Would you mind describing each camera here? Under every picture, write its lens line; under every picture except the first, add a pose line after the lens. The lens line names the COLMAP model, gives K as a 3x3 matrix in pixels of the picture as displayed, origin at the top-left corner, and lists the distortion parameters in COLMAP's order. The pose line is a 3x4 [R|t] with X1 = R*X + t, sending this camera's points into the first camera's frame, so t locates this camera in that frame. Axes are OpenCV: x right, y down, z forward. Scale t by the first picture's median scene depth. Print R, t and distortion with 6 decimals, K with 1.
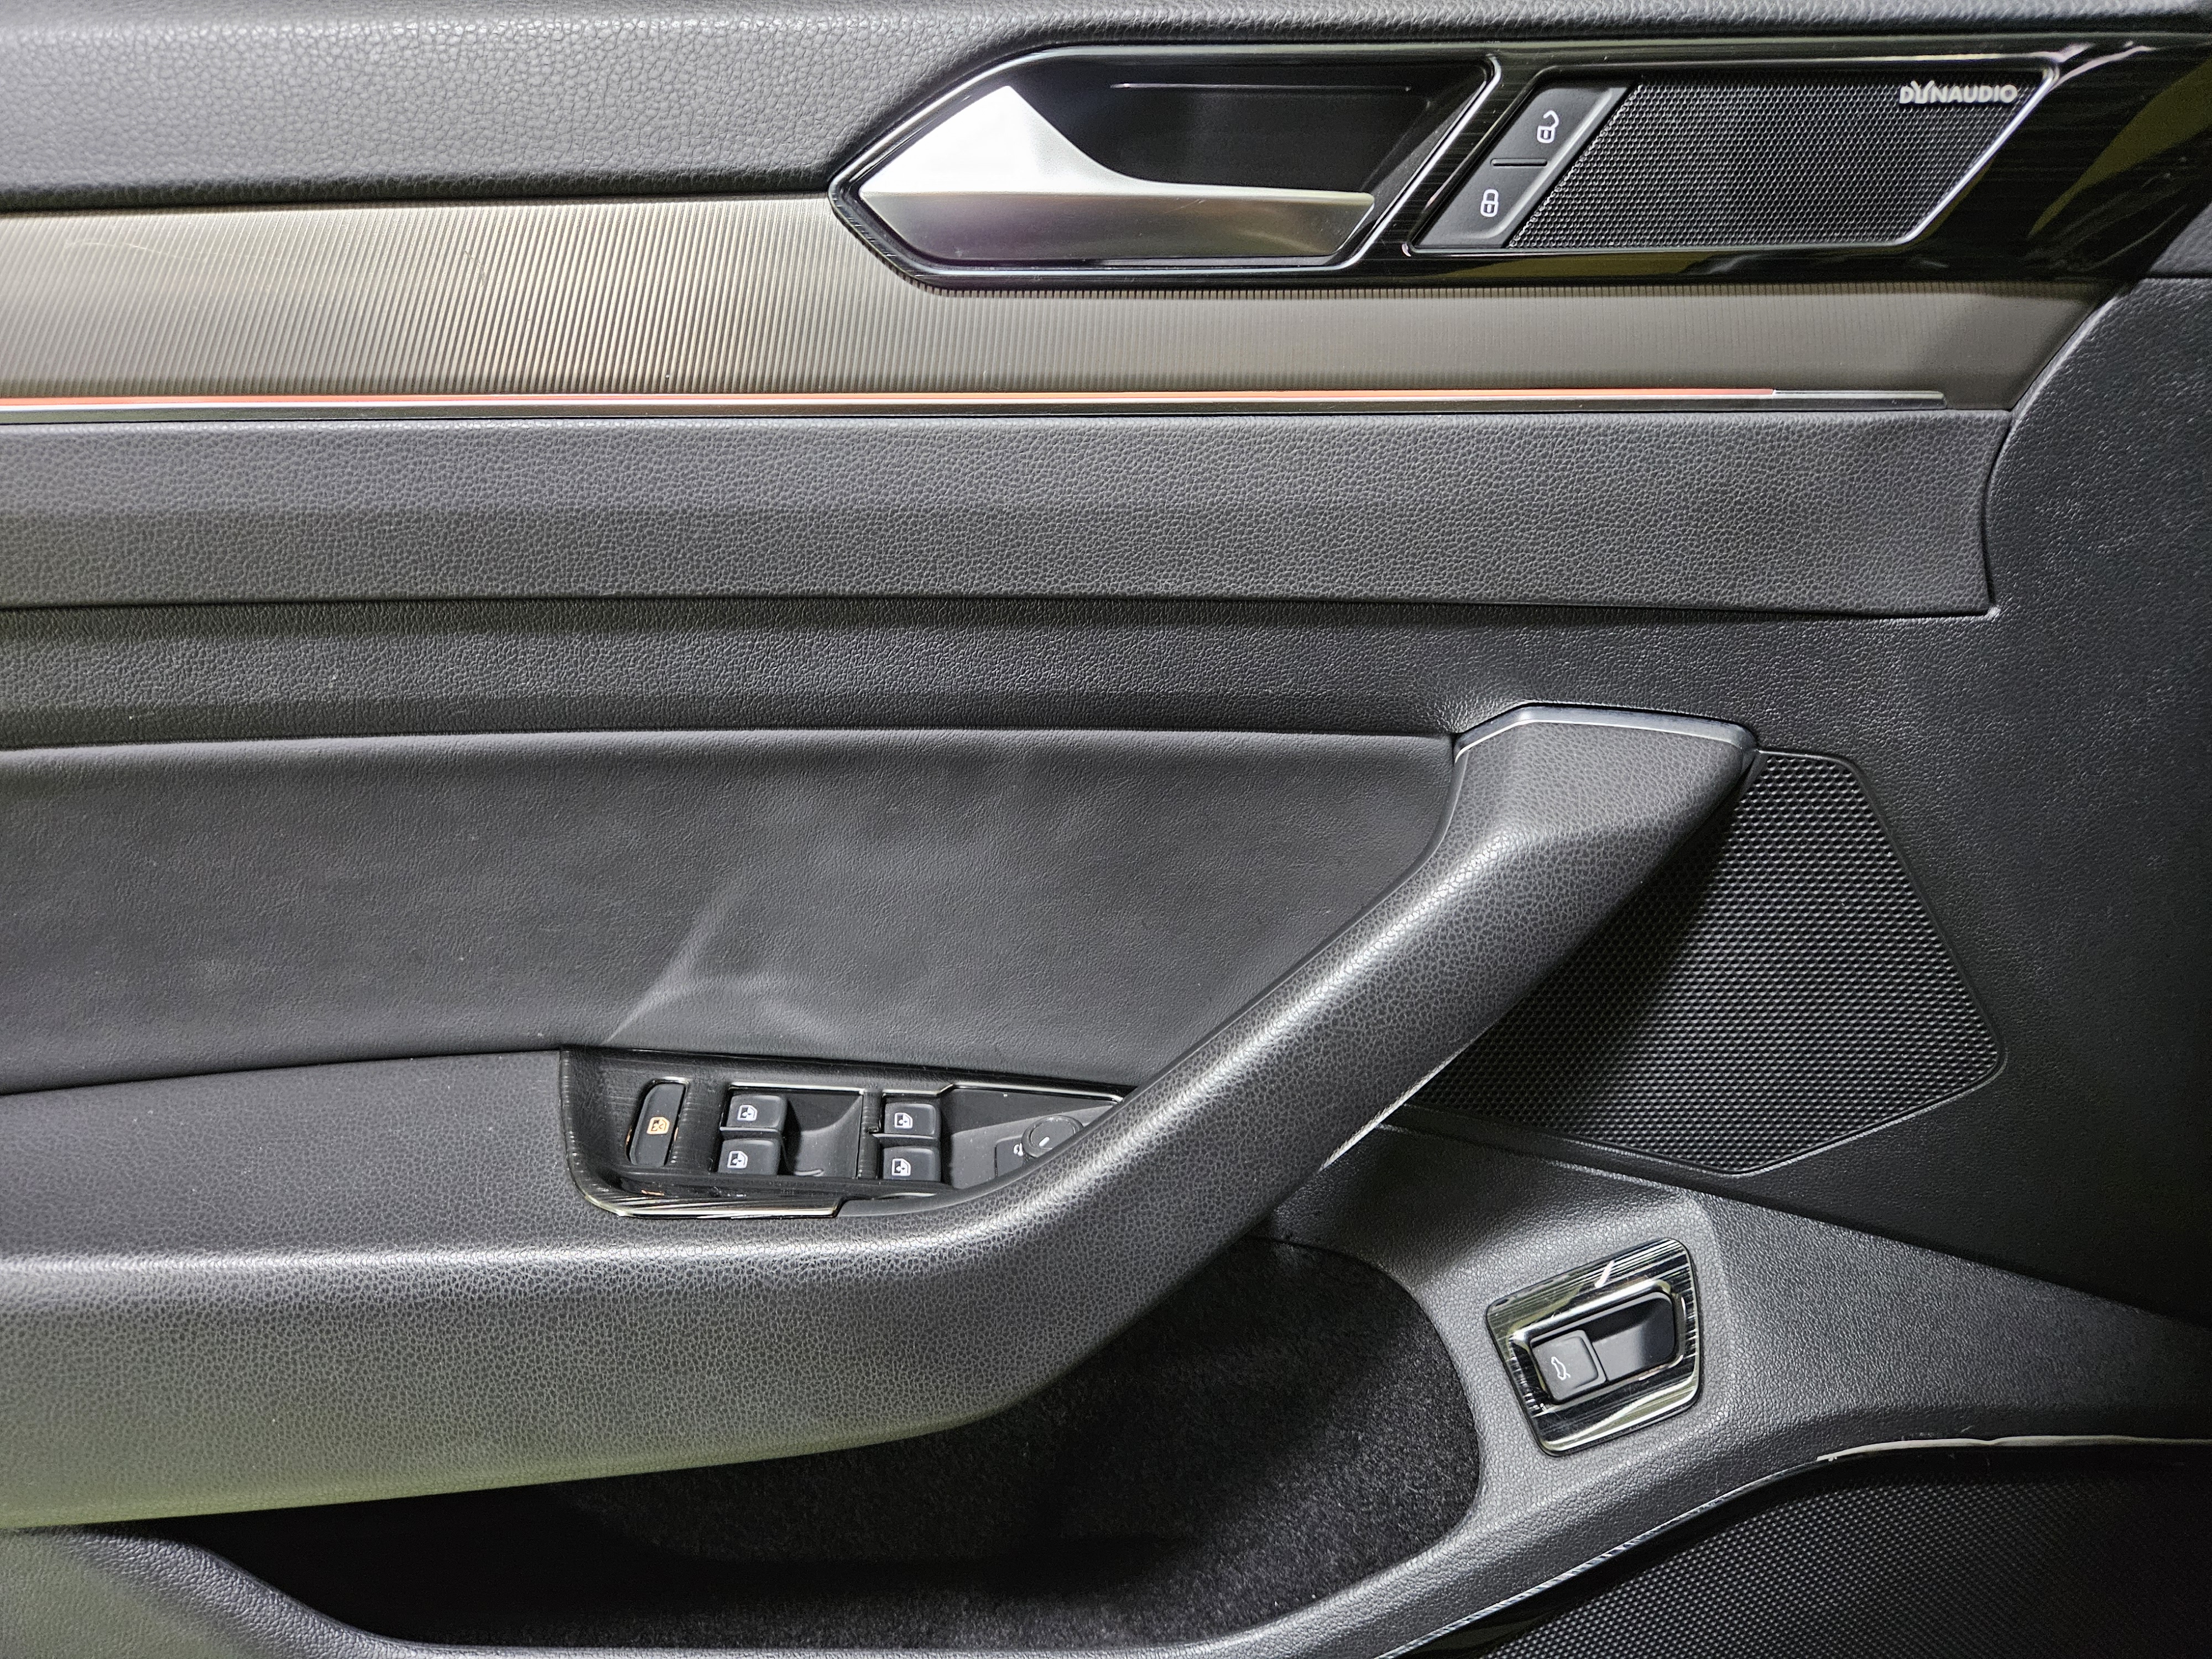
lens RADIAL K [[1537.0, 0, 1098.1], [0, 1537.0, 839.6], [0, 0, 1]] dist [0.040655, -0.048454]
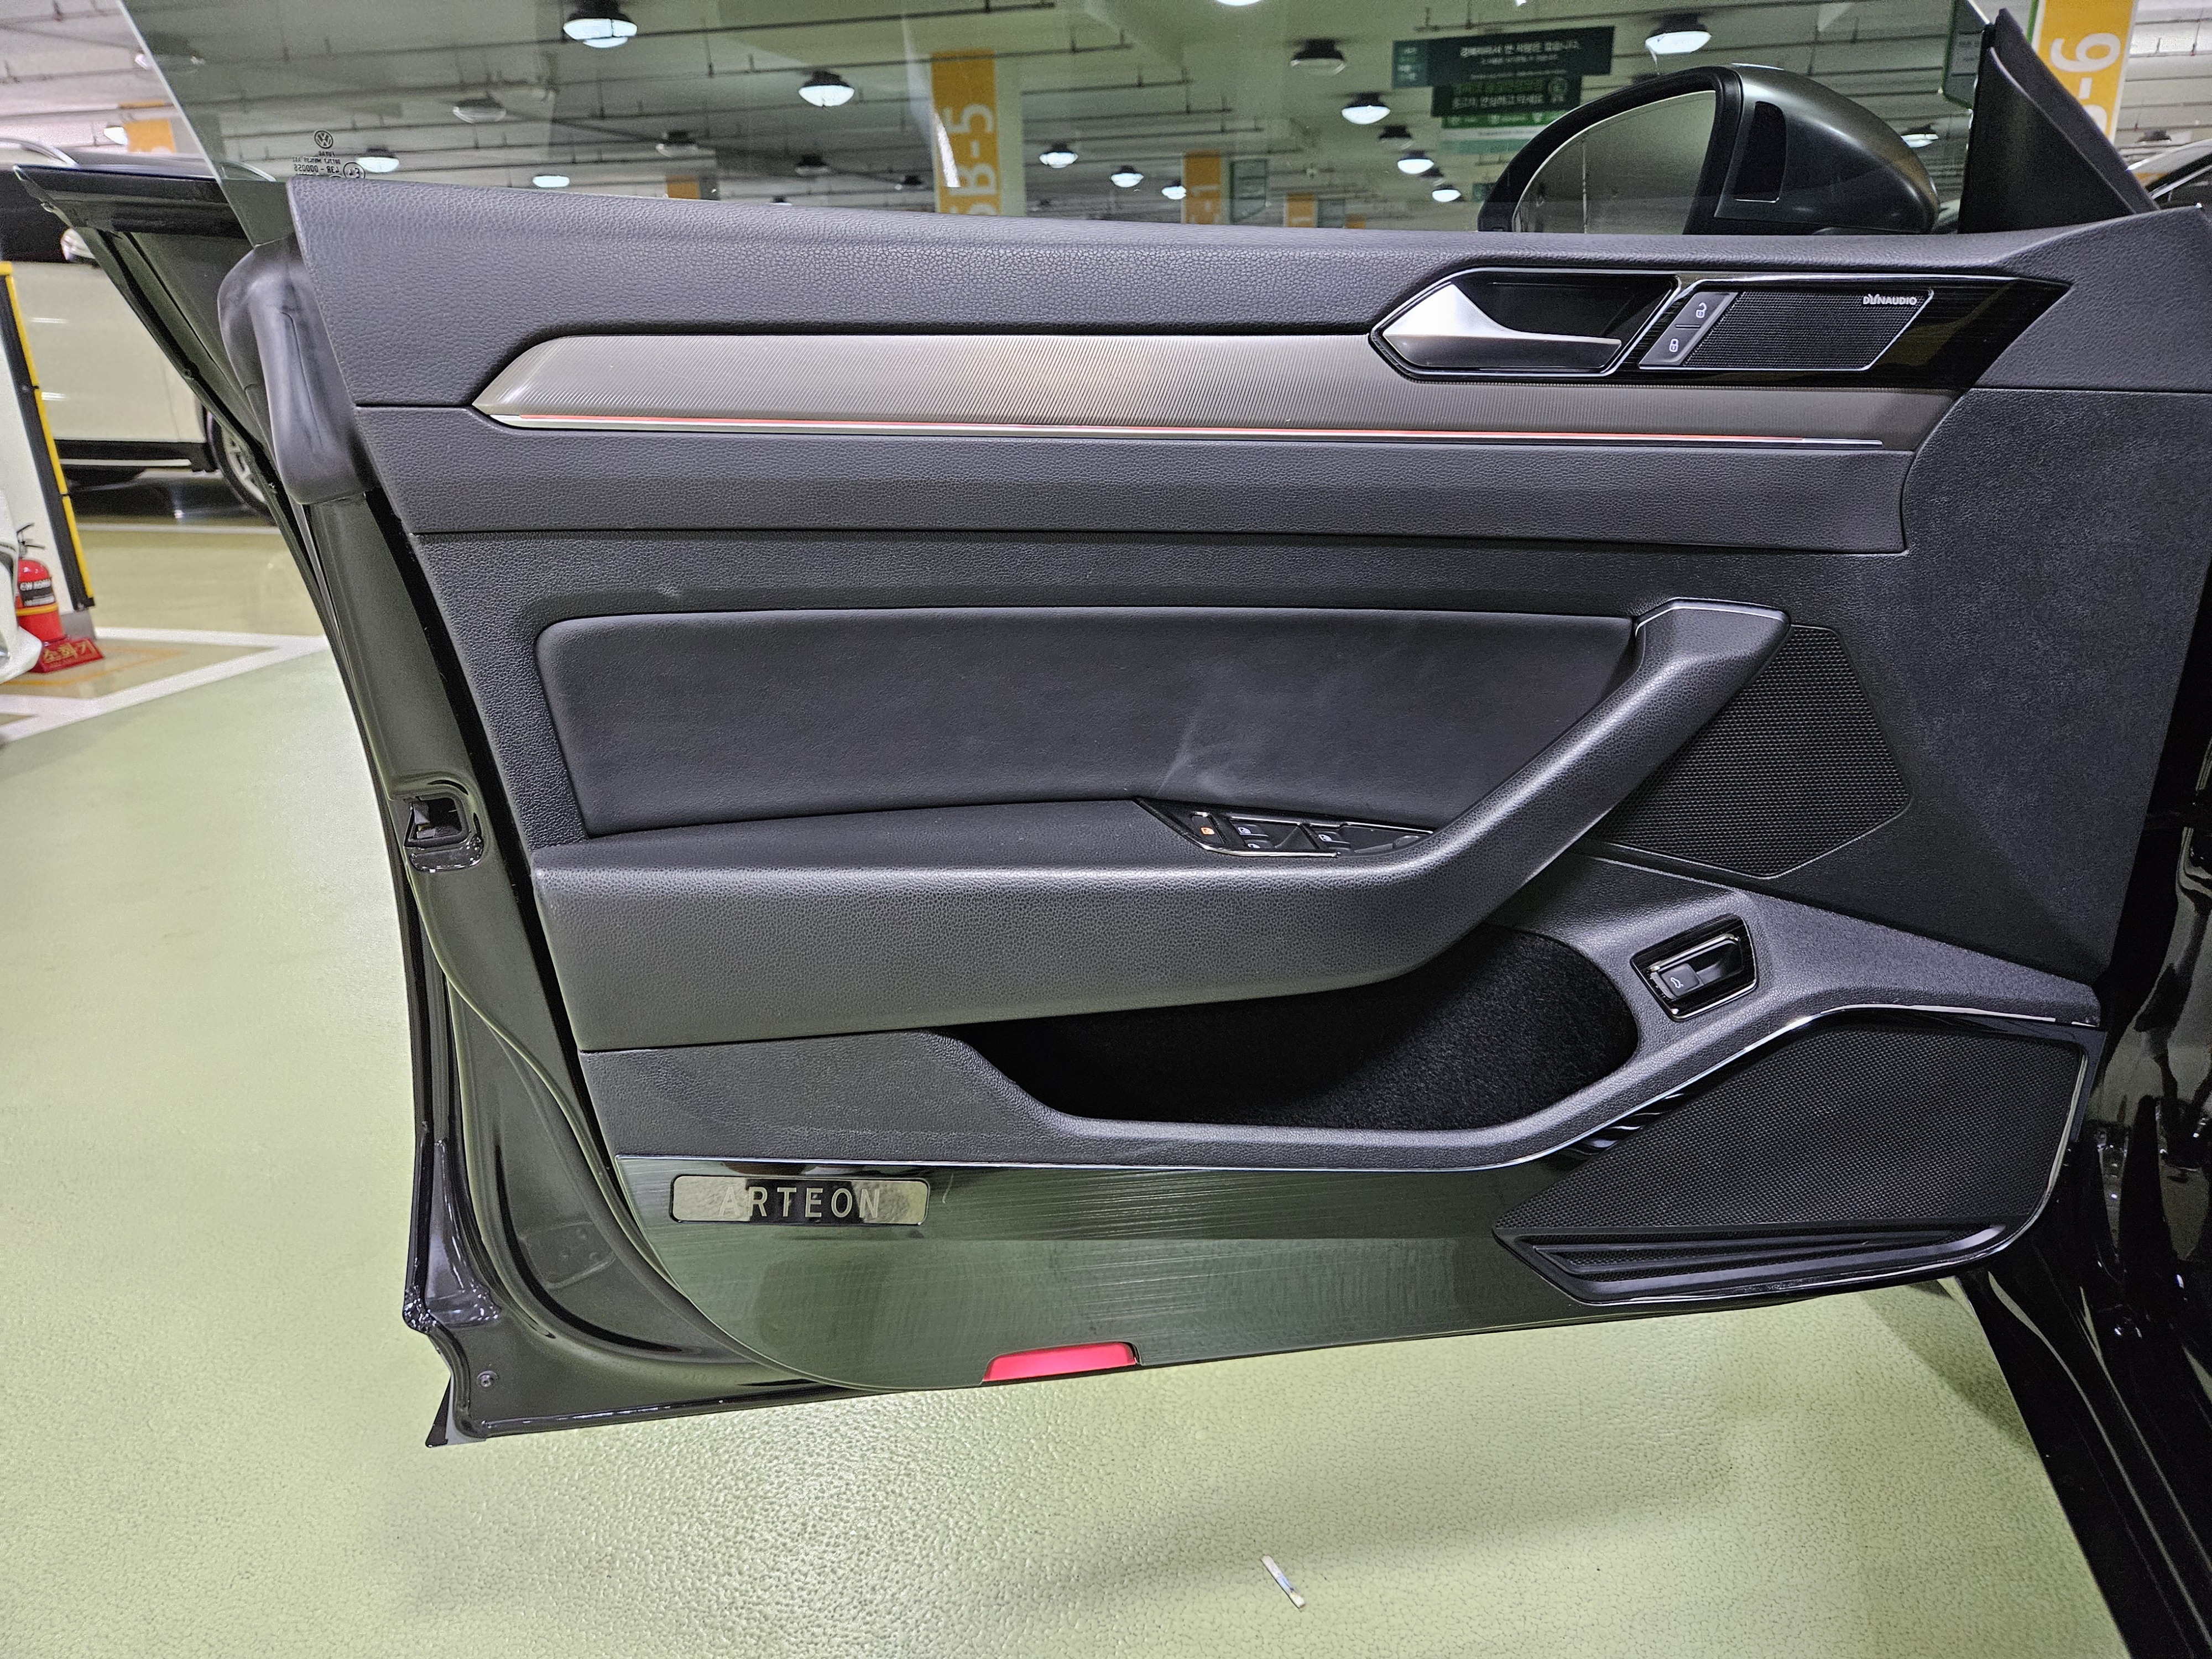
lens RADIAL K [[1537.0, 0, 1098.1], [0, 1537.0, 839.6], [0, 0, 1]] dist [0.040655, -0.048454]
pose [[0.995711, -0.002719, 0.092479, -0.678411], [0.006732, 0.999047, -0.043114, 0.318543], [-0.092274, 0.043552, 0.994781, -0.917733]]
